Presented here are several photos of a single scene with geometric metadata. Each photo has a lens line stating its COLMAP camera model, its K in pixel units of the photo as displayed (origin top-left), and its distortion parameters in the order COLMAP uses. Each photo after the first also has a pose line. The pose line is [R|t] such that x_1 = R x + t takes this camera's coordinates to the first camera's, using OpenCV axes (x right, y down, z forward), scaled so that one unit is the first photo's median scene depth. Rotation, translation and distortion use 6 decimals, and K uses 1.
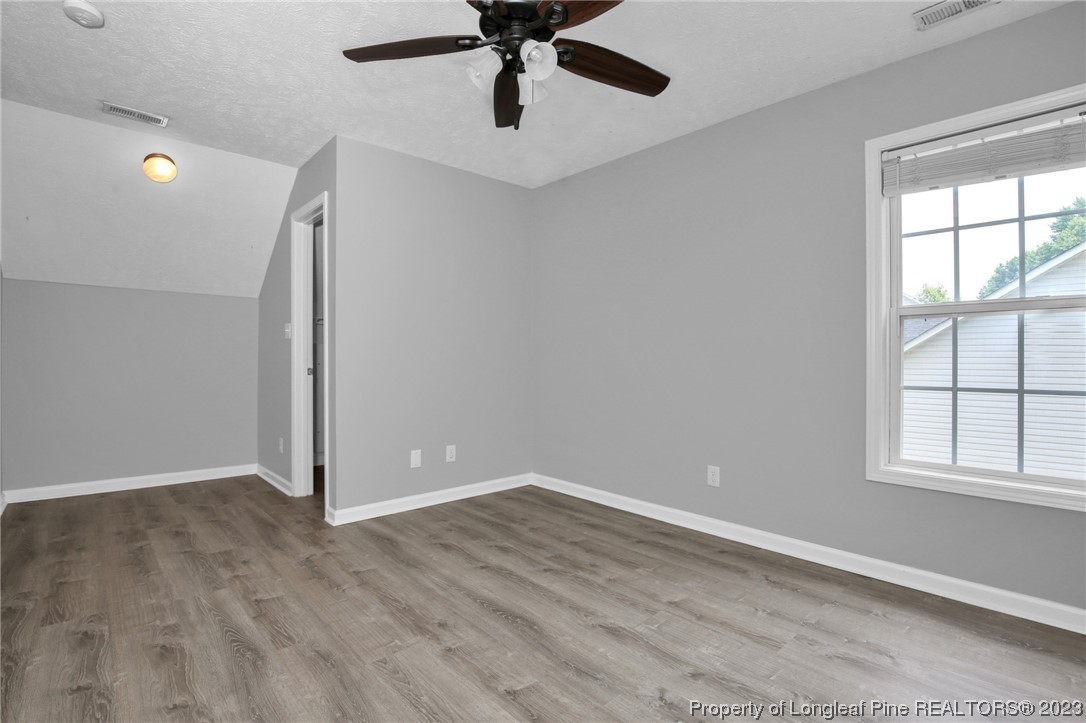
lens RADIAL K [[506.6, 0, 537.9], [0, 506.6, 359.7], [0, 0, 1]] dist [-0.036877, 0.010582]
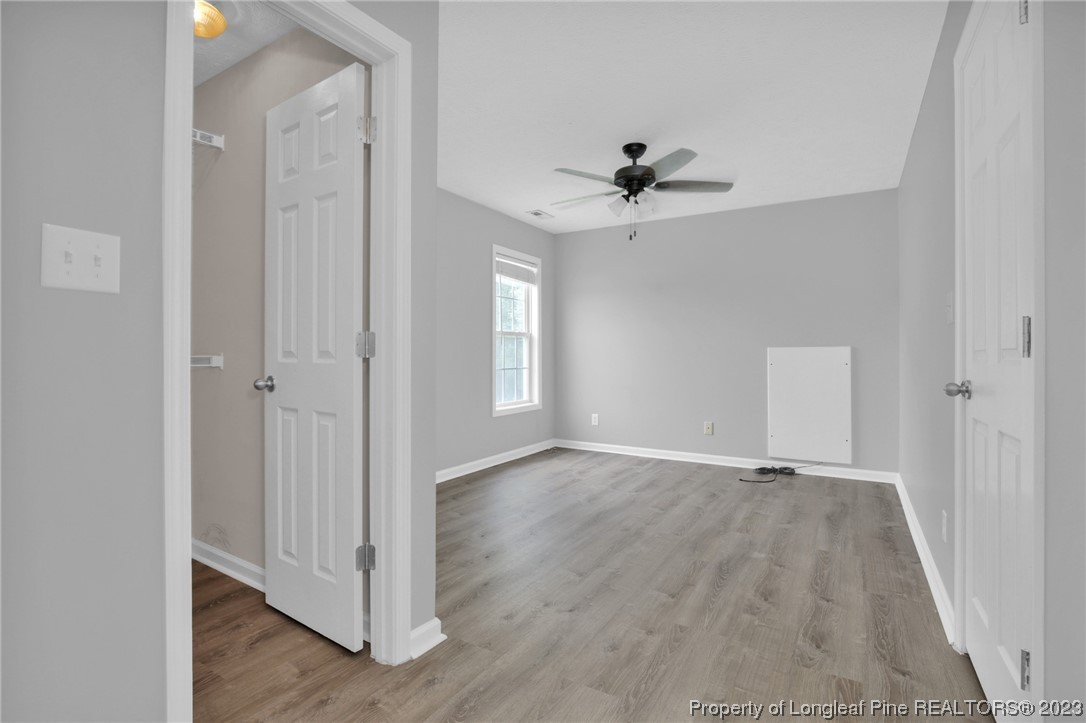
lens RADIAL K [[506.6, 0, 537.9], [0, 506.6, 359.7], [0, 0, 1]] dist [-0.036877, 0.010582]
pose [[-0.268453, -0.008878, 0.963252, -1.625746], [0.001911, 0.999951, 0.009749, -0.003325], [-0.963291, 0.004457, -0.268423, 1.705846]]
